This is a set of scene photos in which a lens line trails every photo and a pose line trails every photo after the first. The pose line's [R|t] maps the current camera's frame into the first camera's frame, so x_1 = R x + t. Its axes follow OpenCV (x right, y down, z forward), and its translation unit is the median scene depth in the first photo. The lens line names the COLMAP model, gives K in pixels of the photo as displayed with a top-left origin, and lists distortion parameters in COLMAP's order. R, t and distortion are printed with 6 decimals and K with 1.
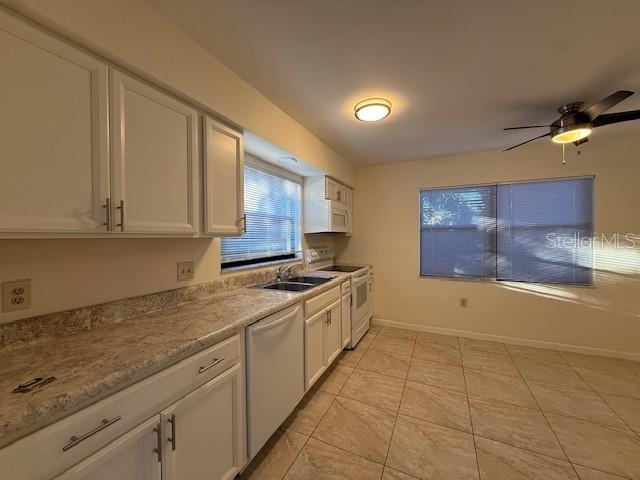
lens RADIAL K [[255.4, 0, 319.1], [0, 255.4, 238.7], [0, 0, 1]] dist [0.000157, -0.000022]
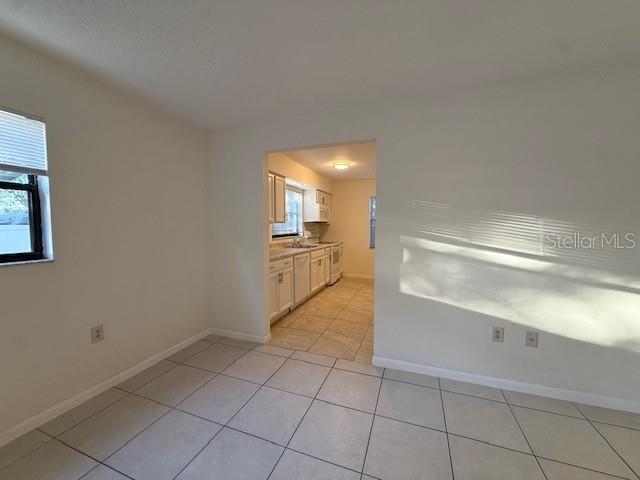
lens RADIAL K [[255.4, 0, 319.1], [0, 255.4, 238.7], [0, 0, 1]] dist [0.000157, -0.000022]
pose [[0.995716, 0.000340, 0.092458, -0.124075], [-0.004094, 0.999175, 0.040405, 0.023947], [-0.092368, -0.040611, 0.994896, -0.816764]]
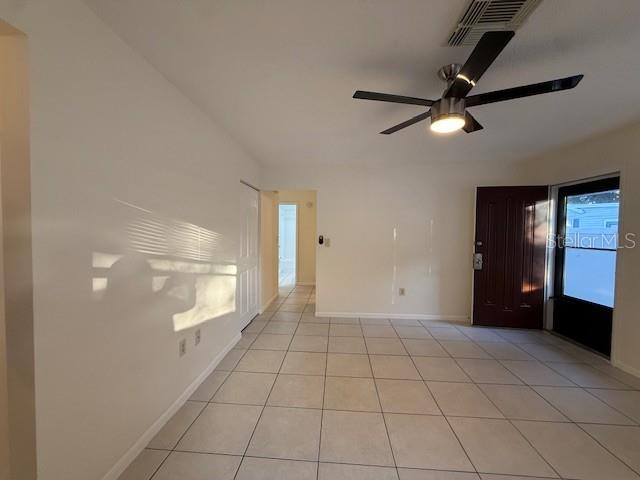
lens RADIAL K [[255.4, 0, 319.1], [0, 255.4, 238.7], [0, 0, 1]] dist [0.000157, -0.000022]
pose [[-0.370020, -0.026005, 0.928660, -0.327767], [0.000392, 0.999604, 0.028147, 0.003253], [-0.929024, 0.010779, -0.369863, -0.273462]]
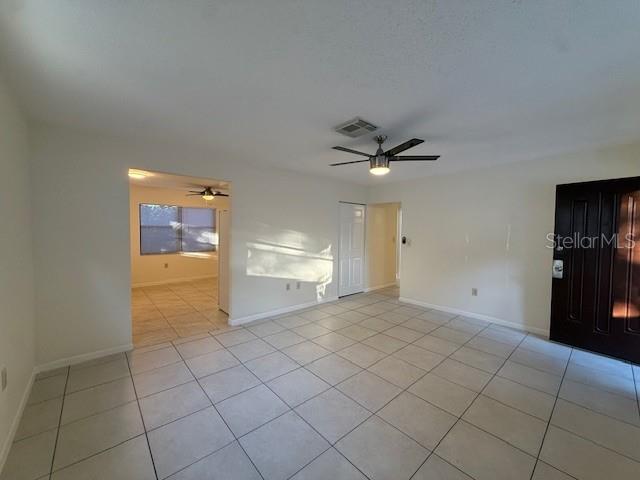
lens RADIAL K [[255.4, 0, 319.1], [0, 255.4, 238.7], [0, 0, 1]] dist [0.000157, -0.000022]
pose [[0.389441, -0.021807, 0.920793, -0.856779], [-0.001576, 0.999702, 0.024342, -0.004442], [-0.921050, -0.010931, 0.389291, -0.920560]]
